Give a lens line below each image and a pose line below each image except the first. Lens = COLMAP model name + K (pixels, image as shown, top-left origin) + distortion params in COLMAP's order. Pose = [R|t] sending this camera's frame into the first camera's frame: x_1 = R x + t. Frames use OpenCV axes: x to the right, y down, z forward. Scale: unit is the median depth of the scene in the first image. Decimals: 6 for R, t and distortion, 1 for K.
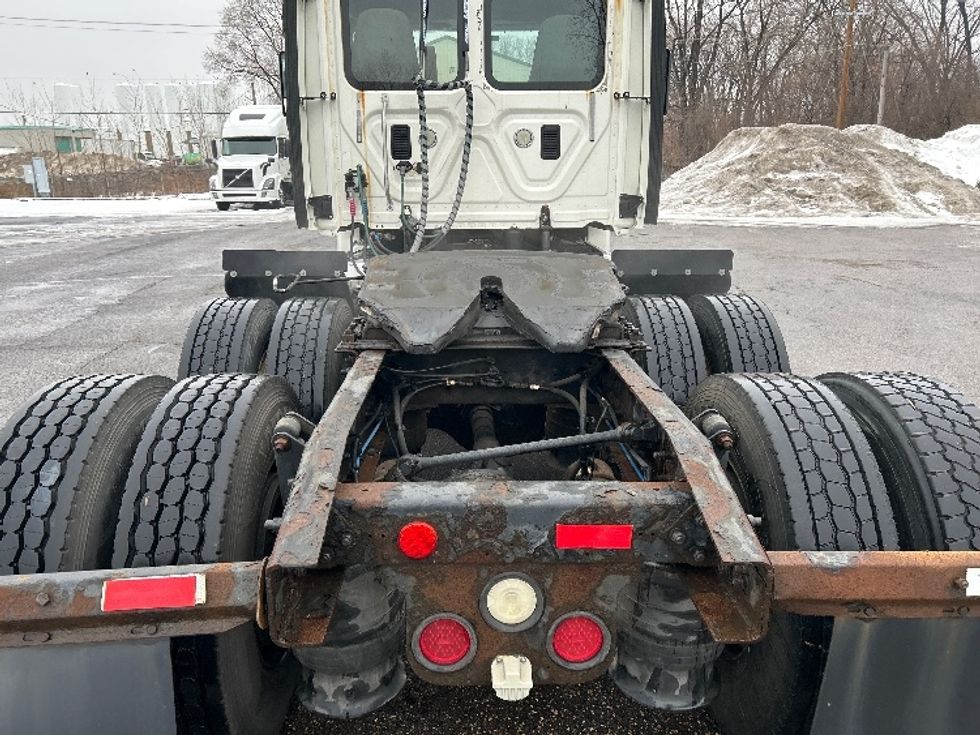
lens RADIAL K [[775.5, 0, 490.0], [0, 775.5, 367.5], [0, 0, 1]] dist [0.030458, -0.001176]
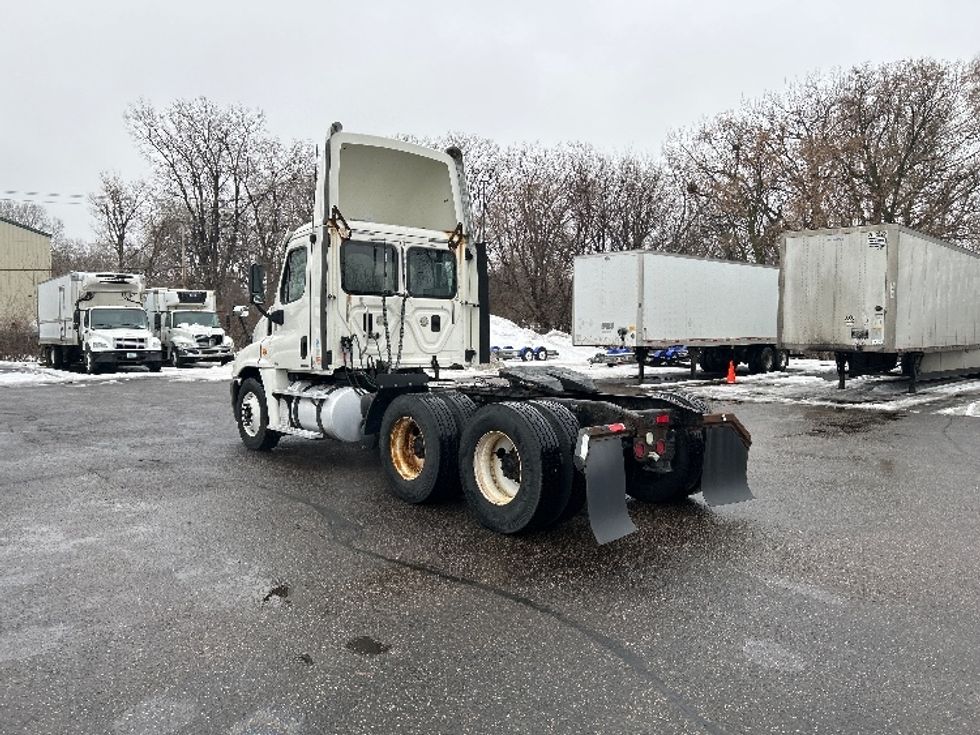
lens RADIAL K [[775.5, 0, 490.0], [0, 775.5, 367.5], [0, 0, 1]] dist [0.030458, -0.001176]
pose [[0.780528, -0.016259, 0.624910, -1.044410], [0.151055, 0.974943, -0.163305, 0.158353], [-0.606596, 0.221860, 0.763426, -0.553258]]
